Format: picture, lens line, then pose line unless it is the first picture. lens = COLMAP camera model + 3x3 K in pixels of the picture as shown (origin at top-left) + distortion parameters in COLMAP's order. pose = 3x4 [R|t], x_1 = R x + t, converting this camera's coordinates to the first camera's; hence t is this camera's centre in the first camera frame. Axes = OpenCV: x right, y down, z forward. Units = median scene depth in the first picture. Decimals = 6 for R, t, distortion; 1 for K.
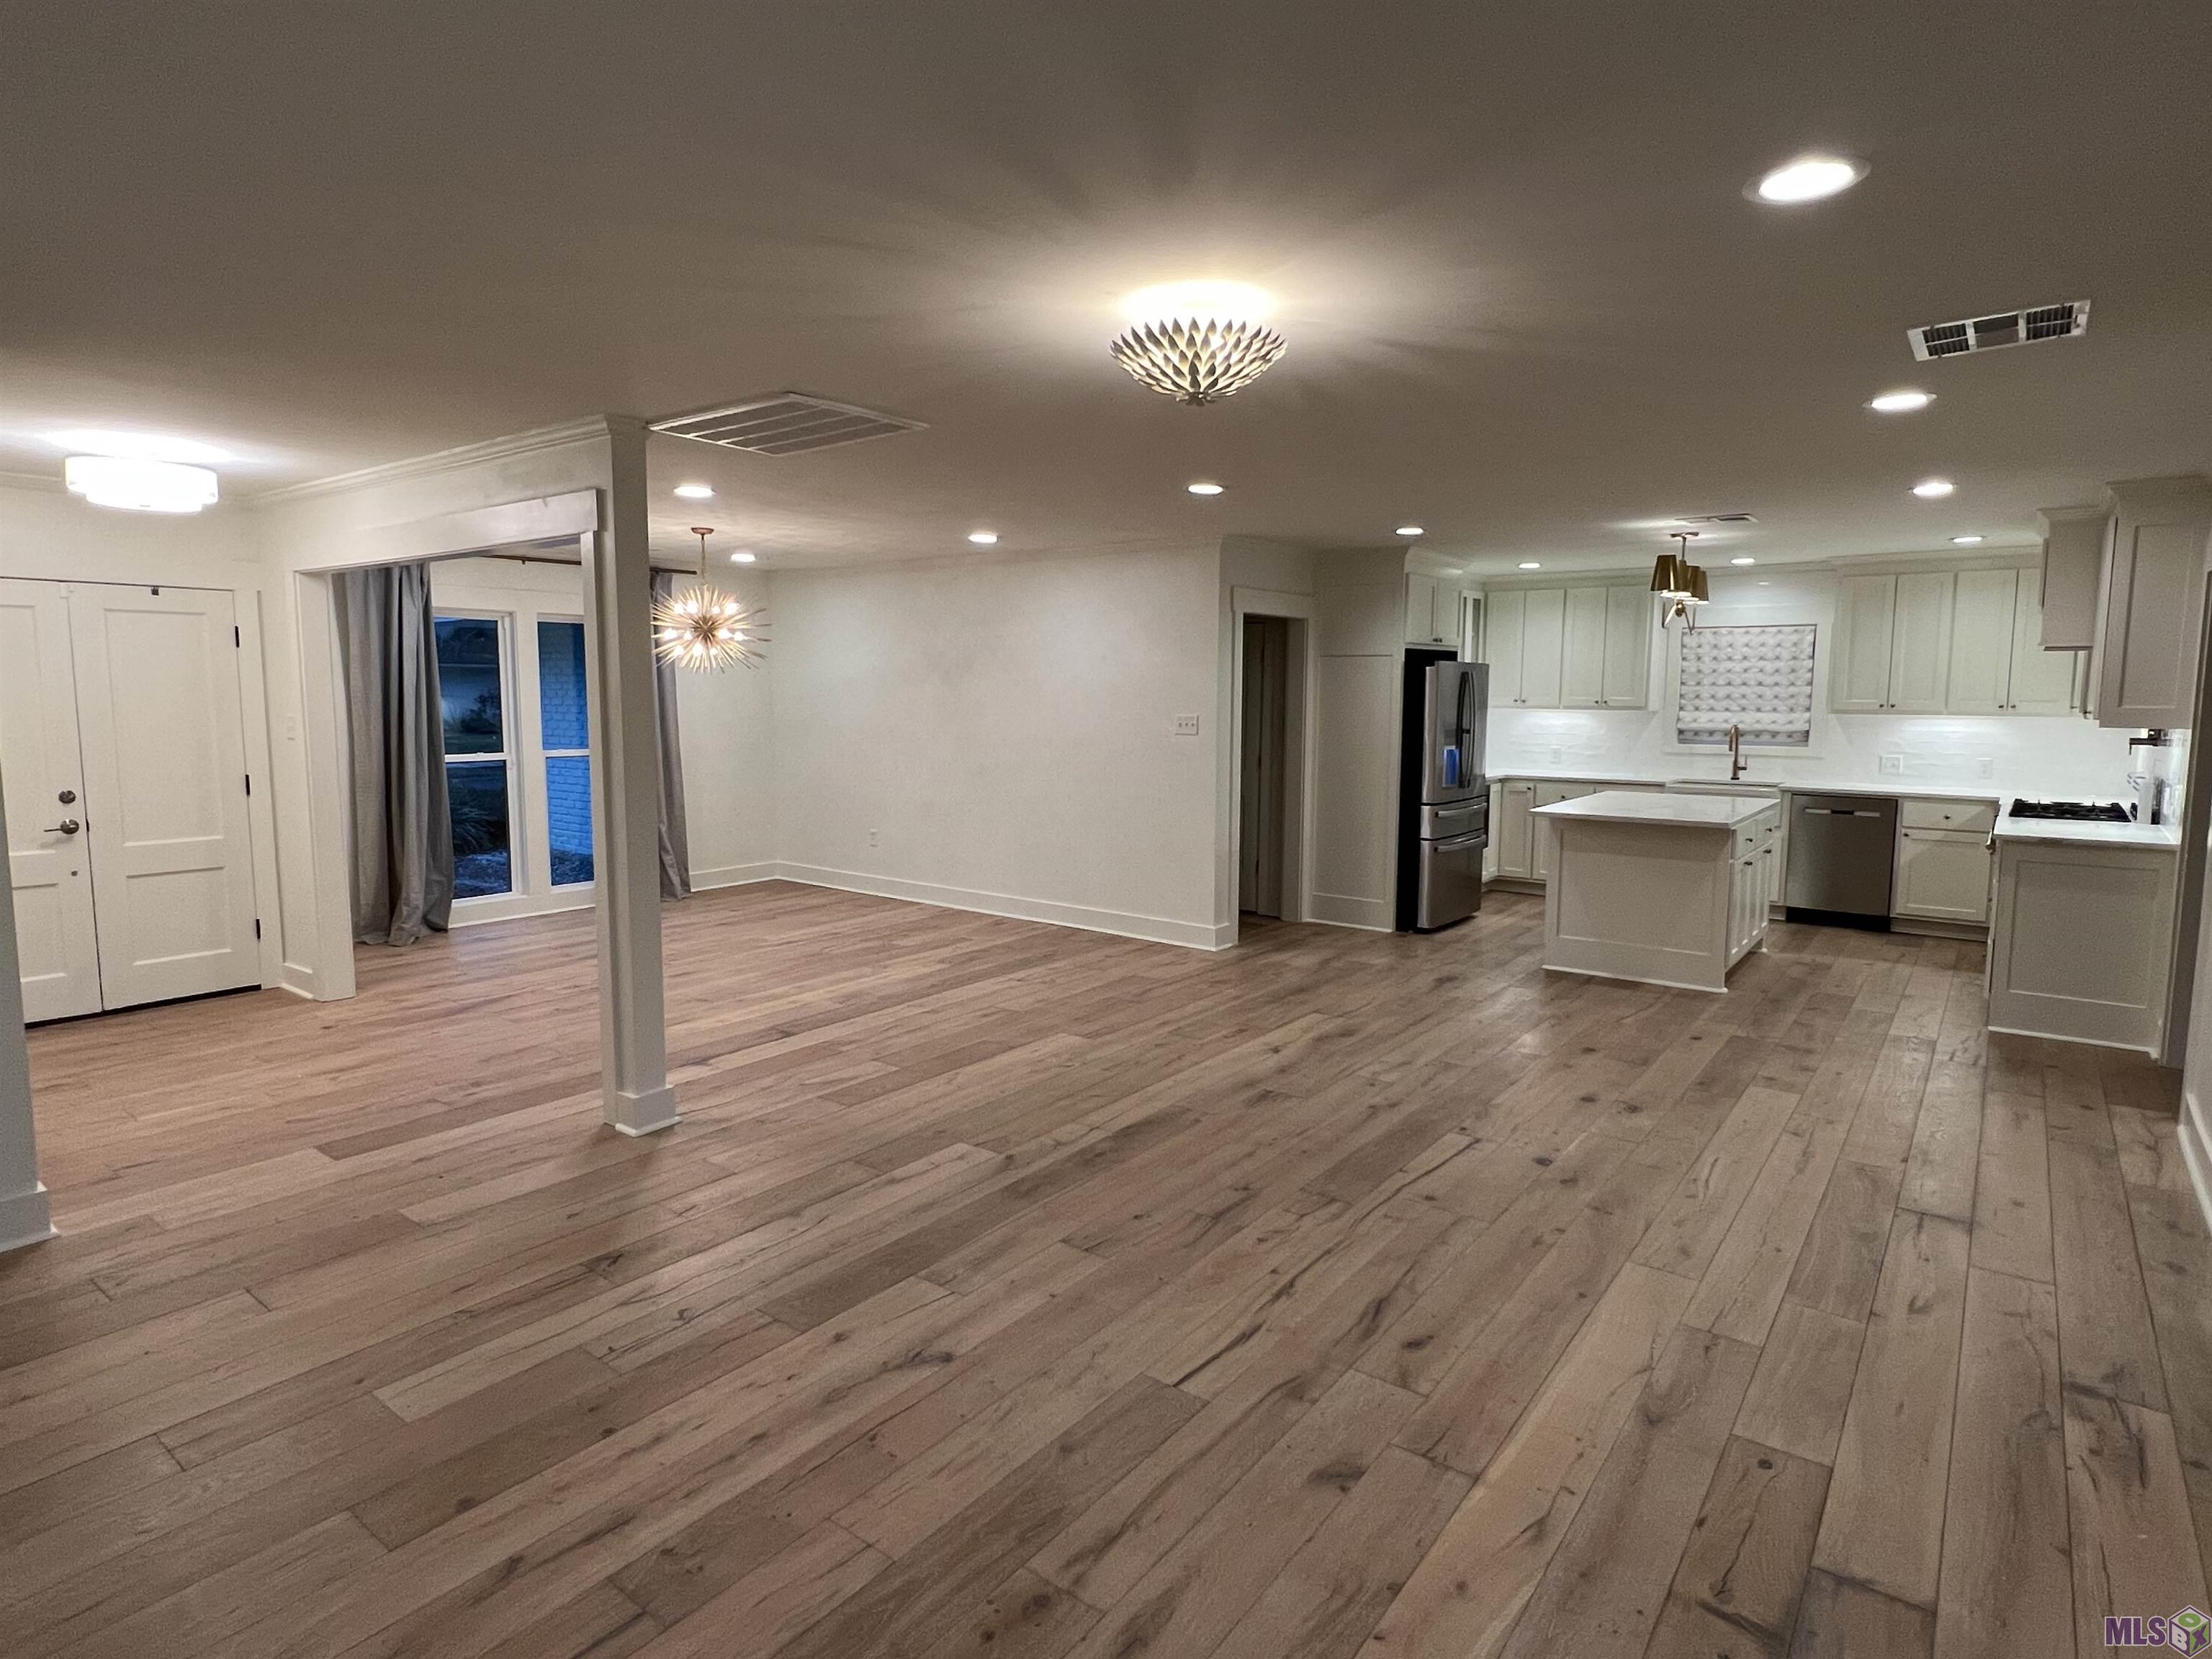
lens RADIAL K [[1202.2, 0, 1109.7], [0, 1202.2, 817.7], [0, 0, 1]] dist [-0.008986, -0.000865]
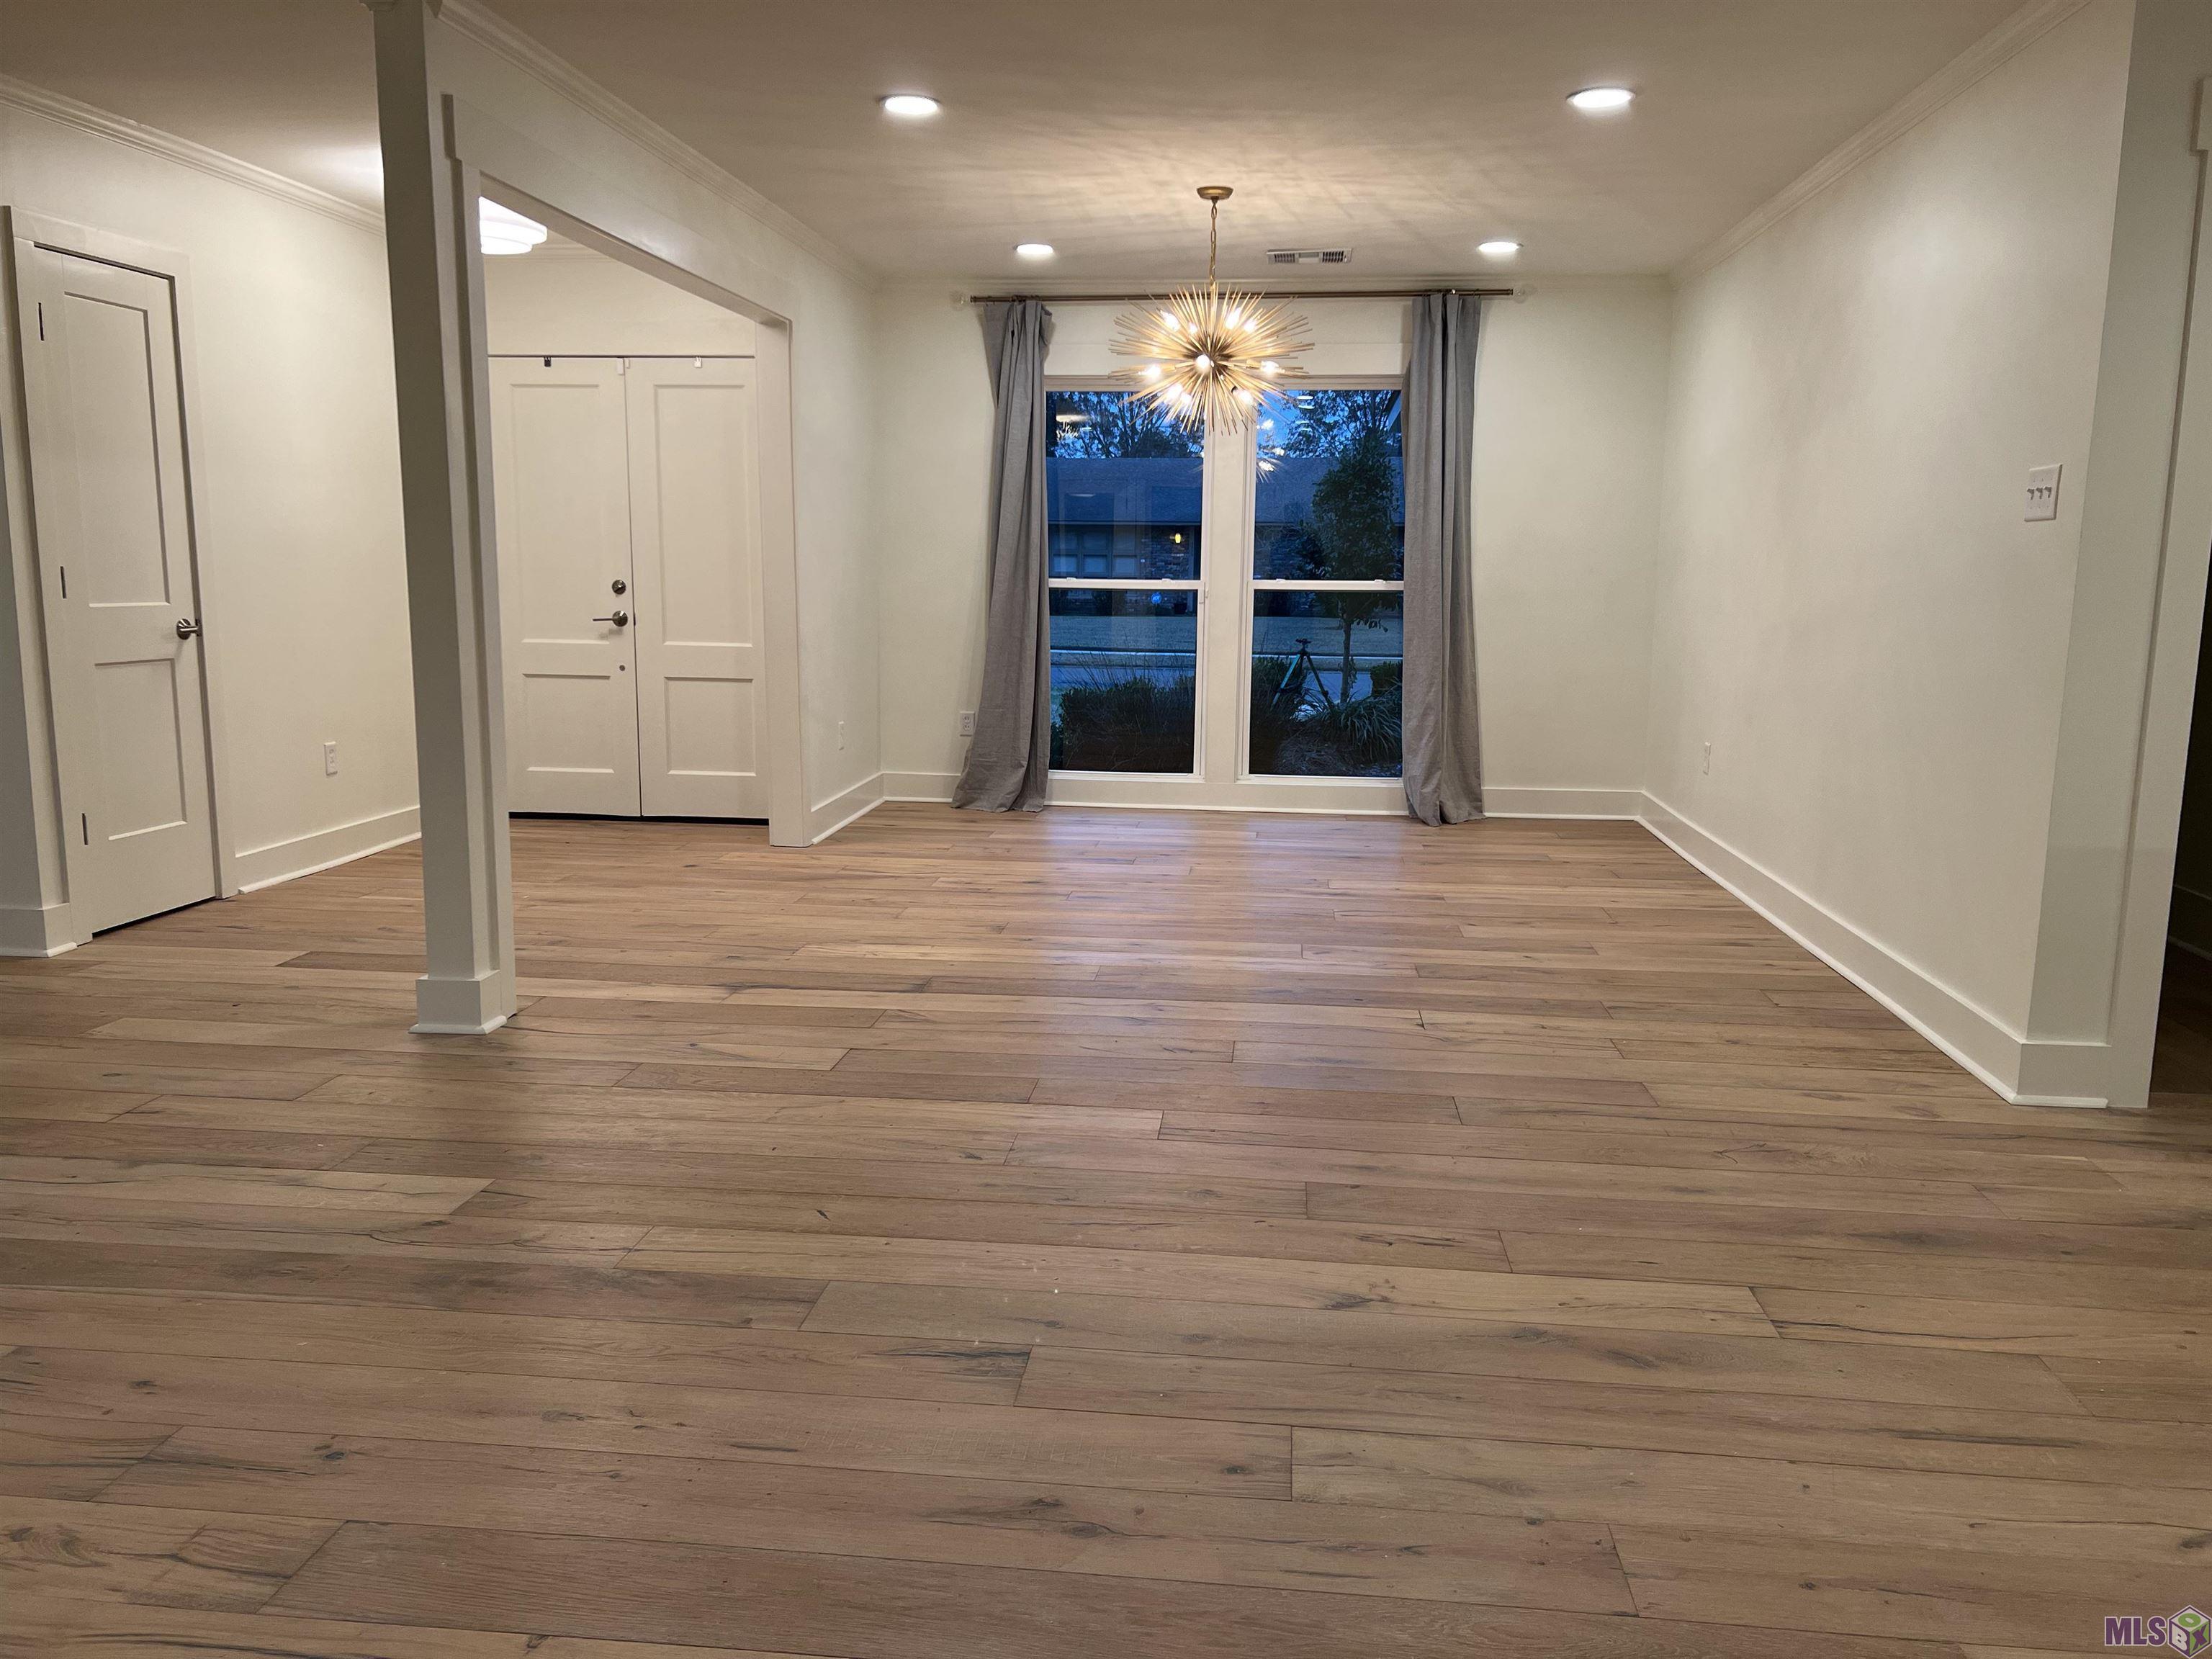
lens RADIAL K [[1677.7, 0, 1106.0], [0, 1677.7, 828.9], [0, 0, 1]] dist [0.039198, -0.022791]
pose [[0.505421, 0.133004, -0.852561, 0.506791], [-0.099429, 0.990444, 0.095570, 0.006762], [0.857125, 0.036466, 0.513815, 0.643453]]
